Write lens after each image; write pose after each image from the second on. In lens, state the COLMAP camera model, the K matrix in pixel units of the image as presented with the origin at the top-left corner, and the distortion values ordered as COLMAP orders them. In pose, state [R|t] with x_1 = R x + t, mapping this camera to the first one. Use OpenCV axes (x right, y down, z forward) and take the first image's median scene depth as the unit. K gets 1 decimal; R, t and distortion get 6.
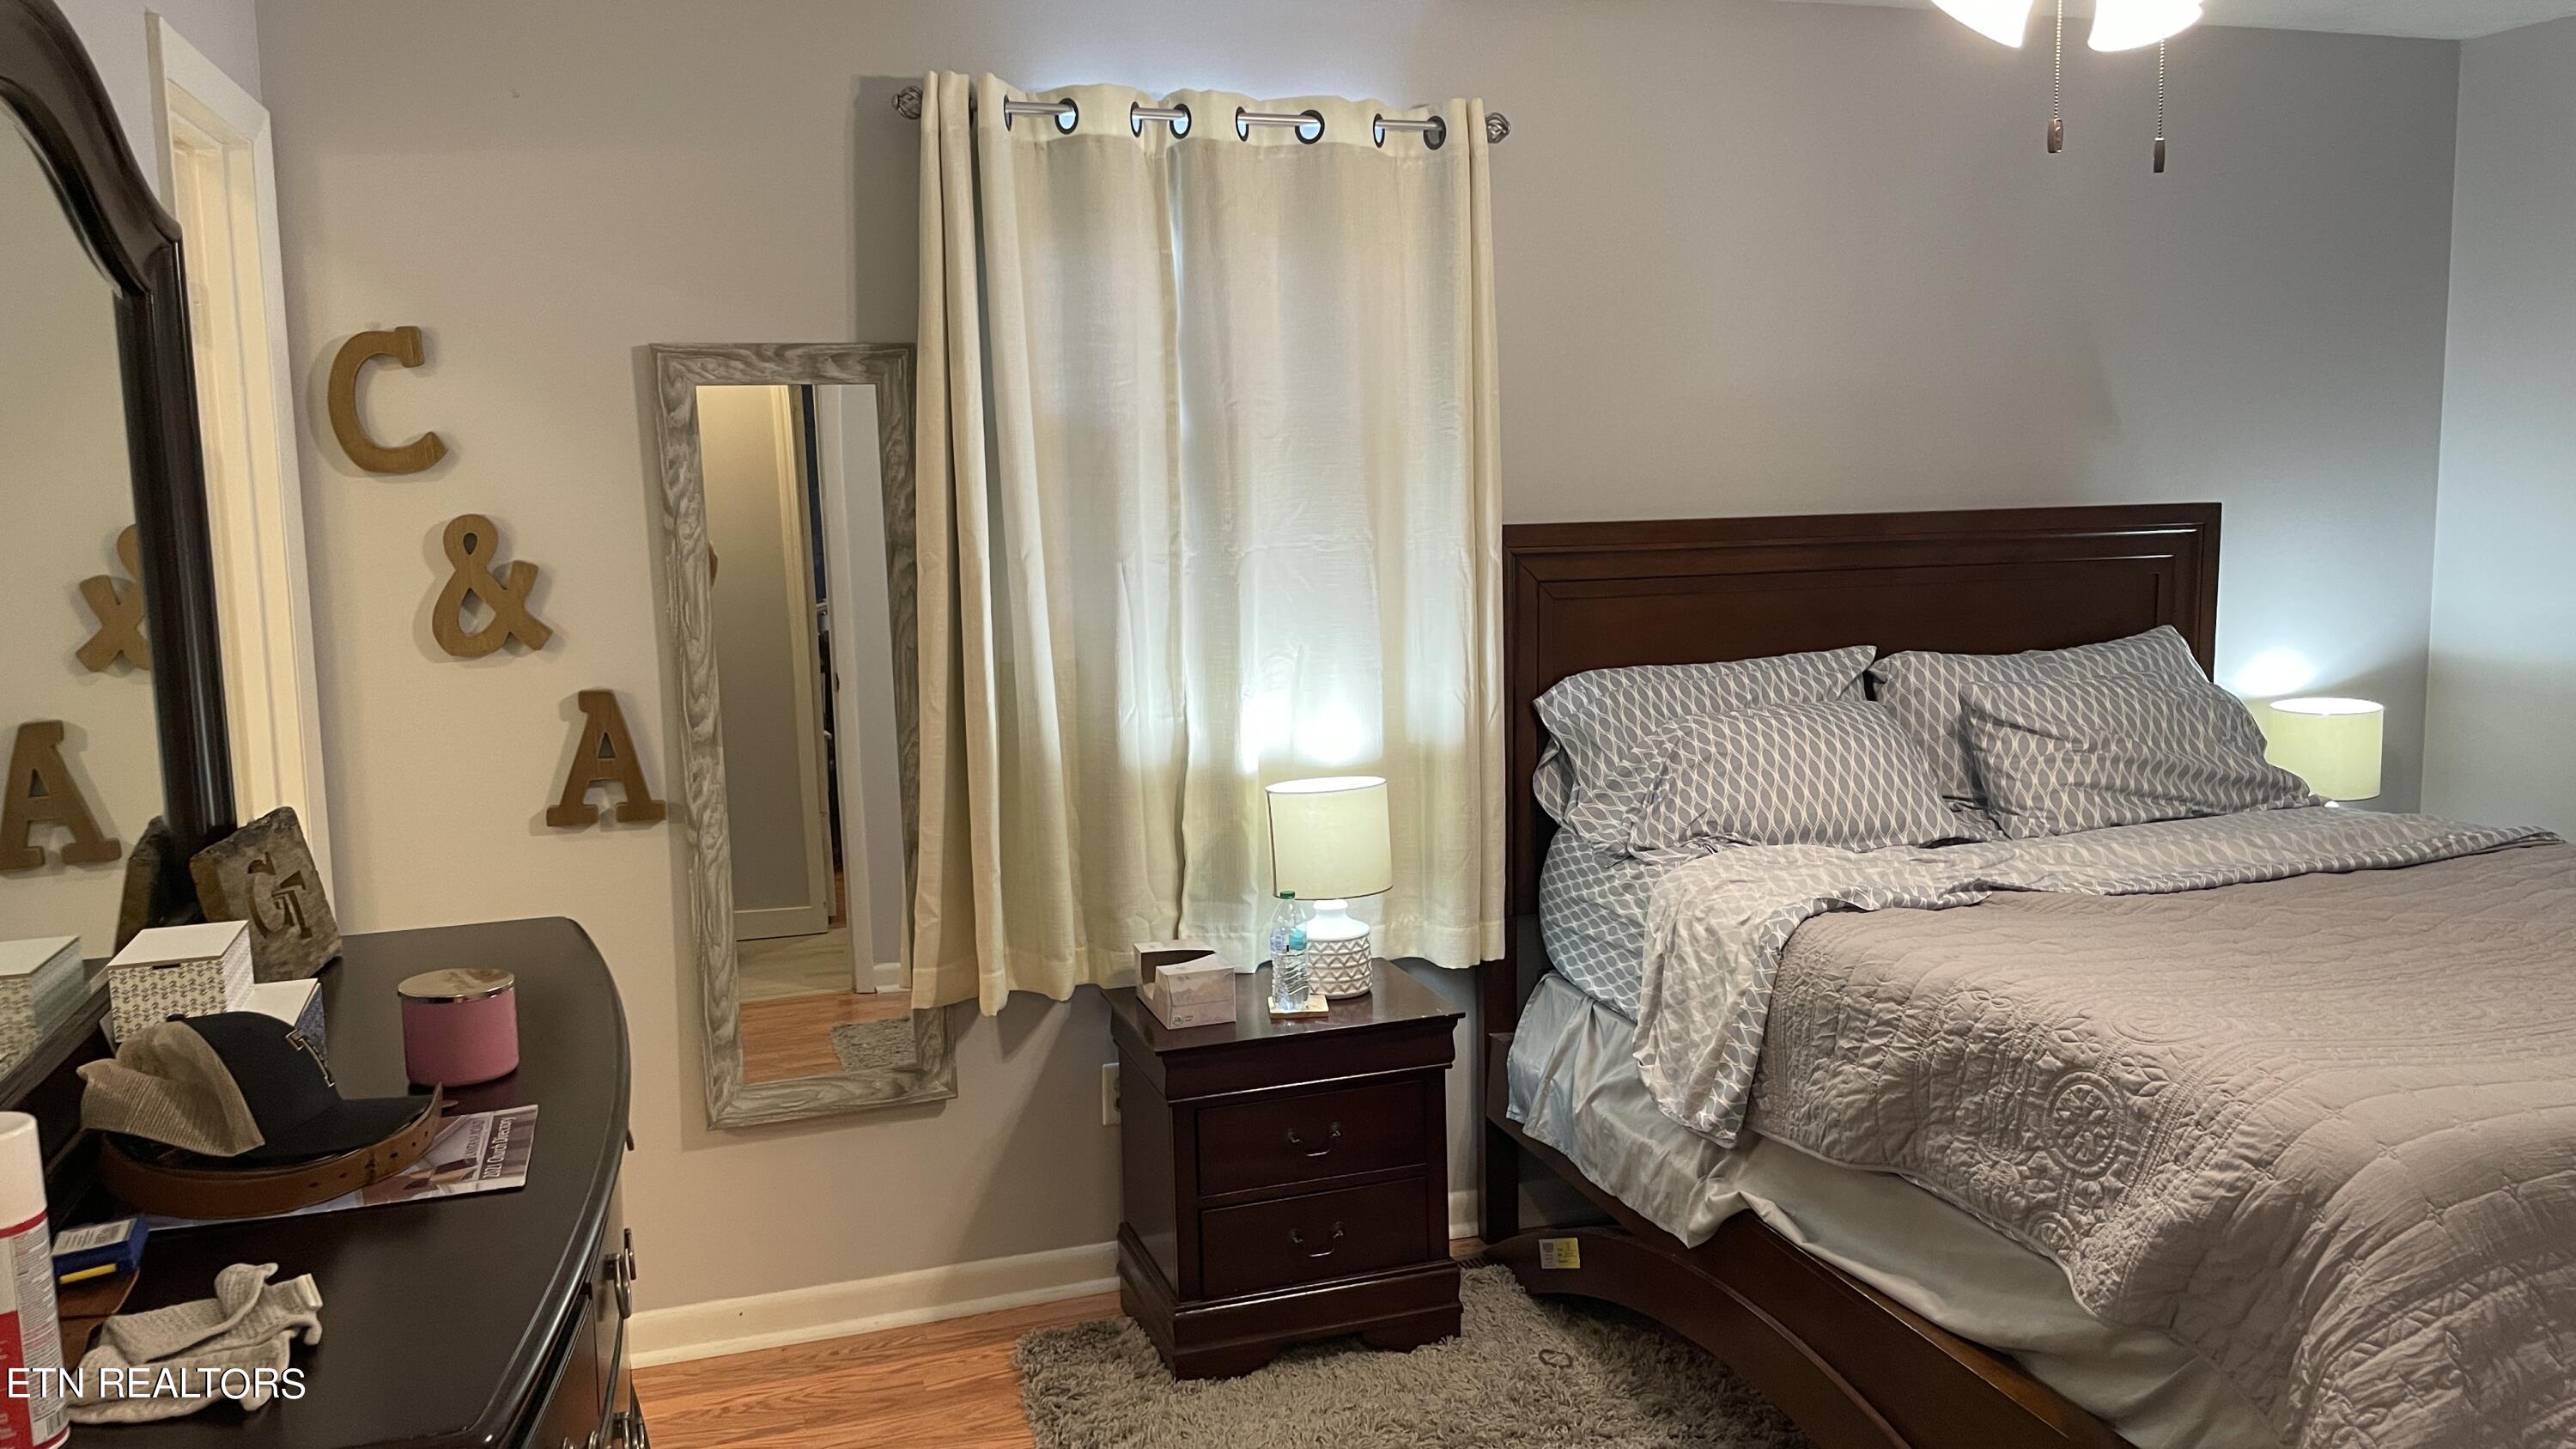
lens RADIAL K [[1954.9, 0, 1302.6], [0, 1954.9, 722.3], [0, 0, 1]] dist [0.089463, -0.122748]
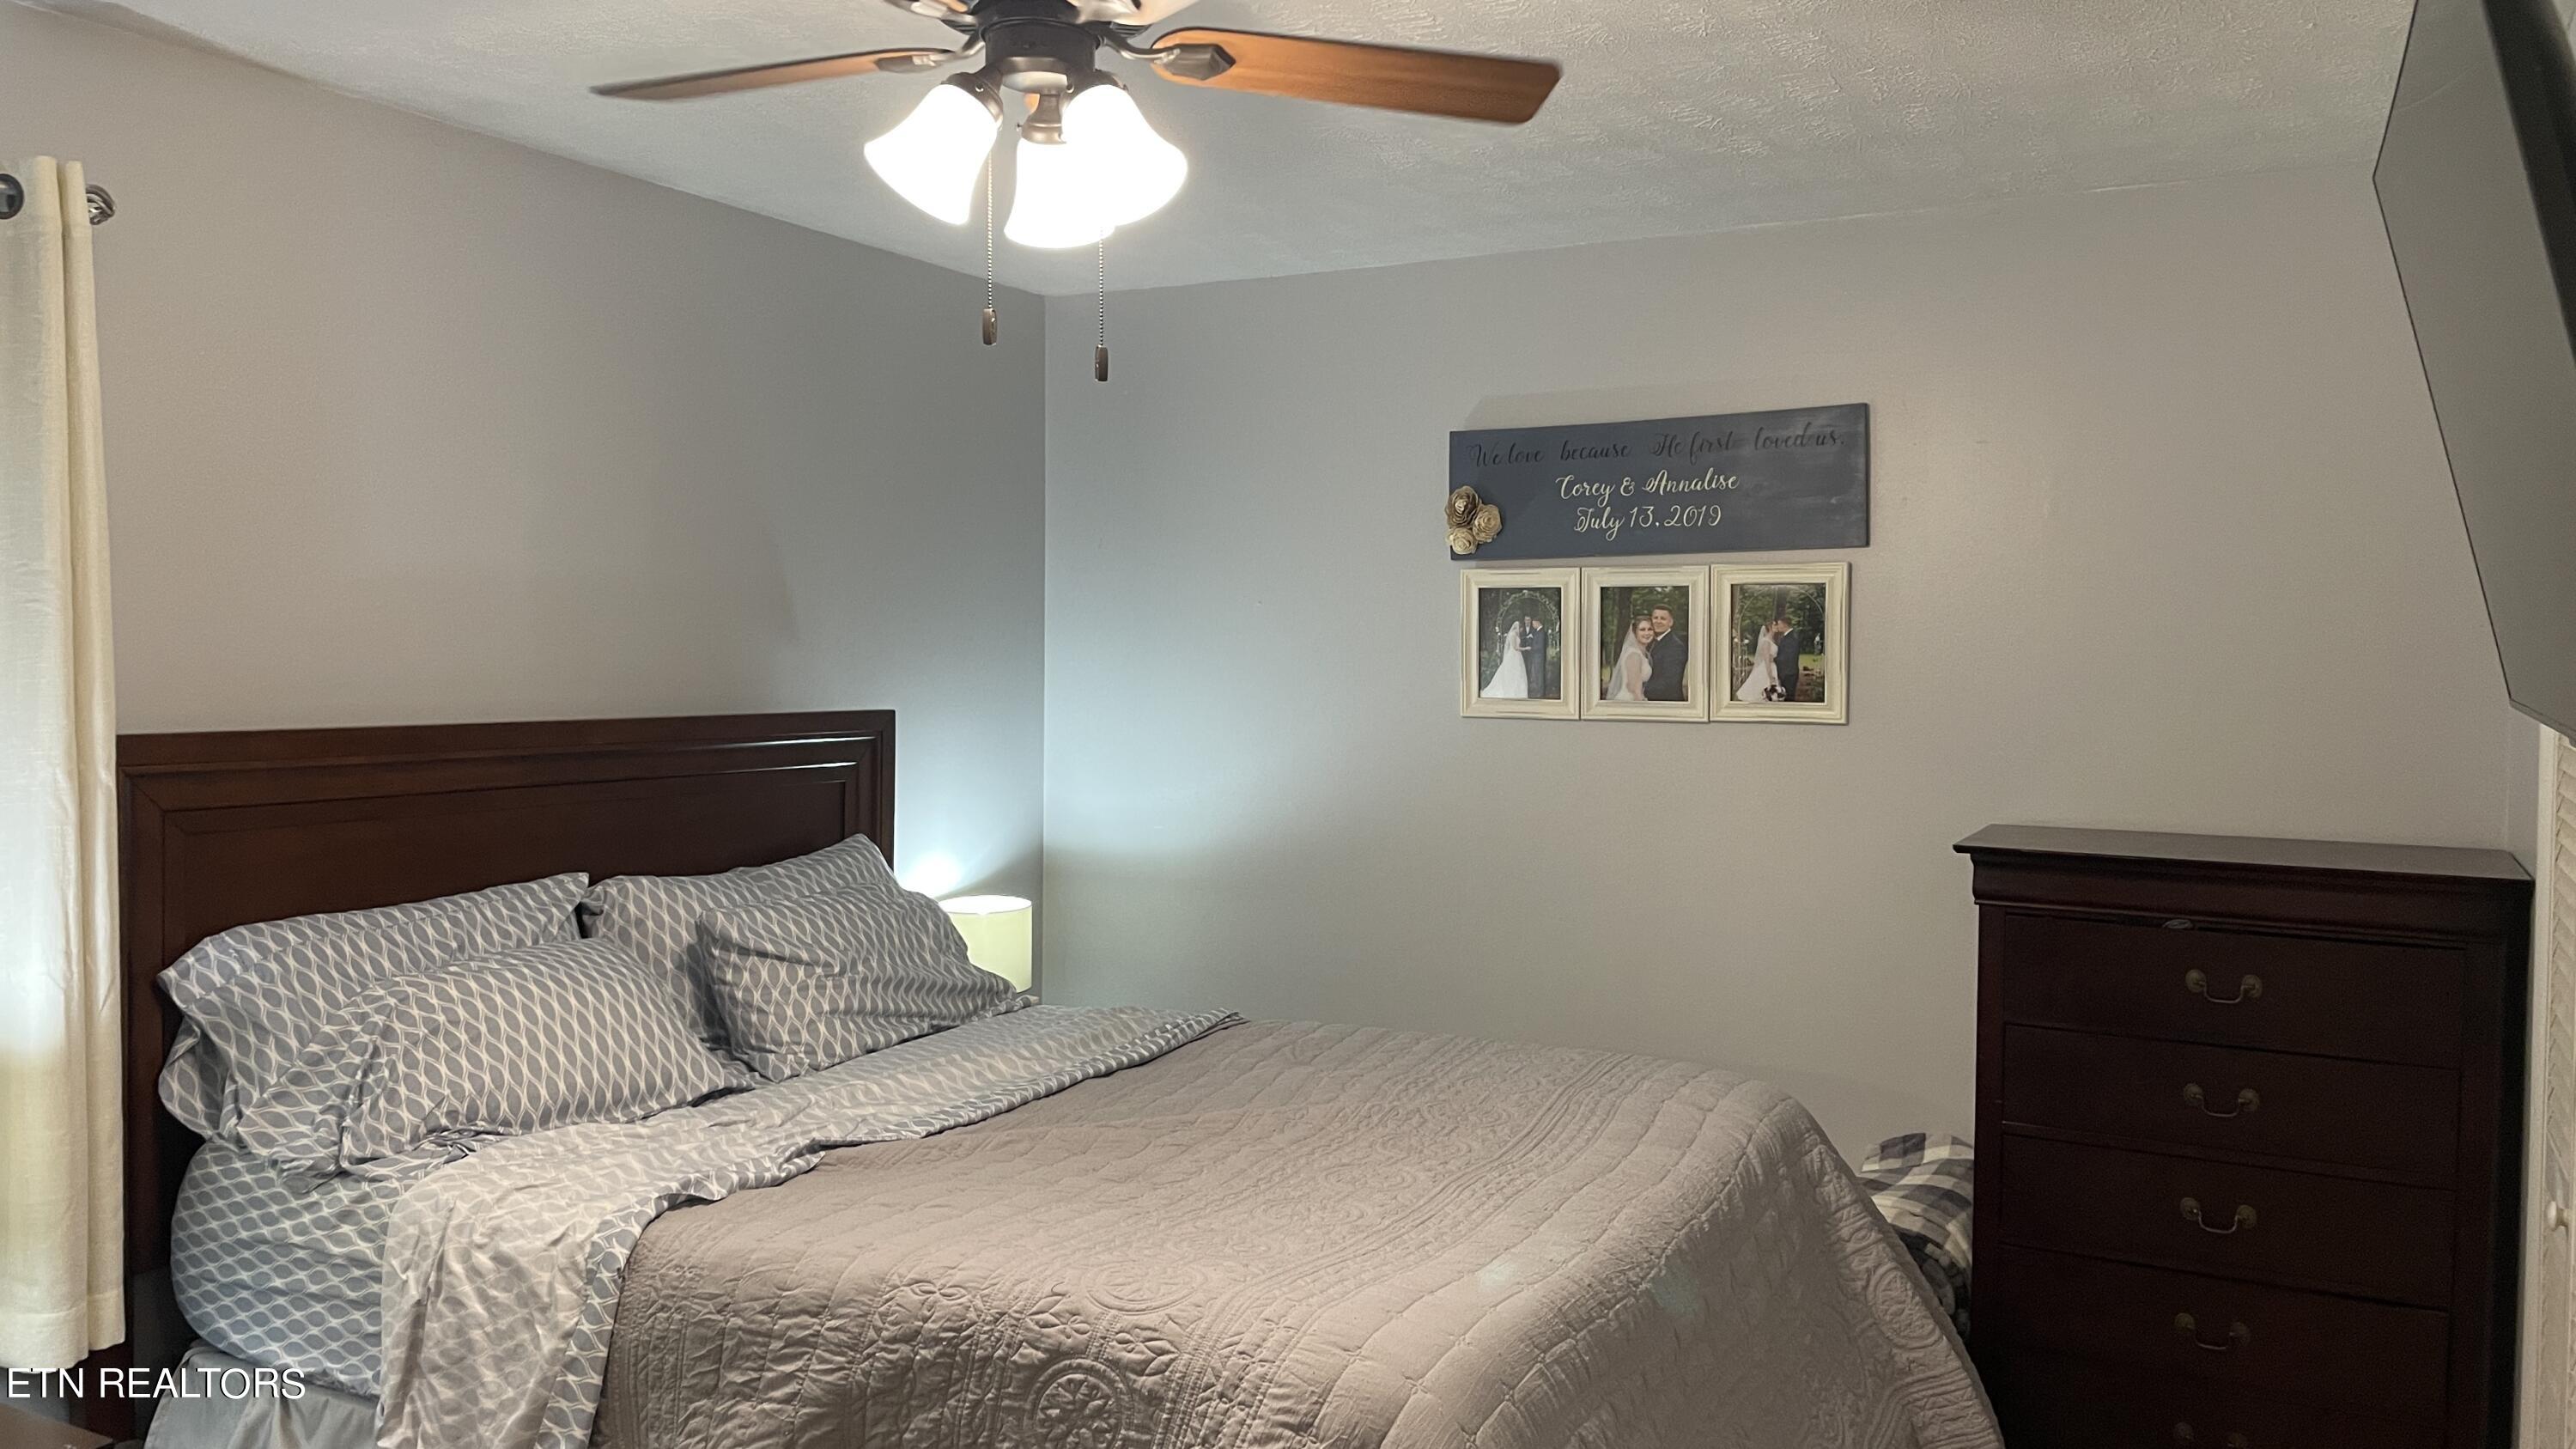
lens RADIAL K [[1954.9, 0, 1302.6], [0, 1954.9, 722.3], [0, 0, 1]] dist [0.089463, -0.122748]
pose [[0.717628, 0.000327, 0.696427, -0.099220], [0.066135, 0.995449, -0.068615, -0.027293], [-0.693280, 0.095298, 0.714340, 0.176266]]
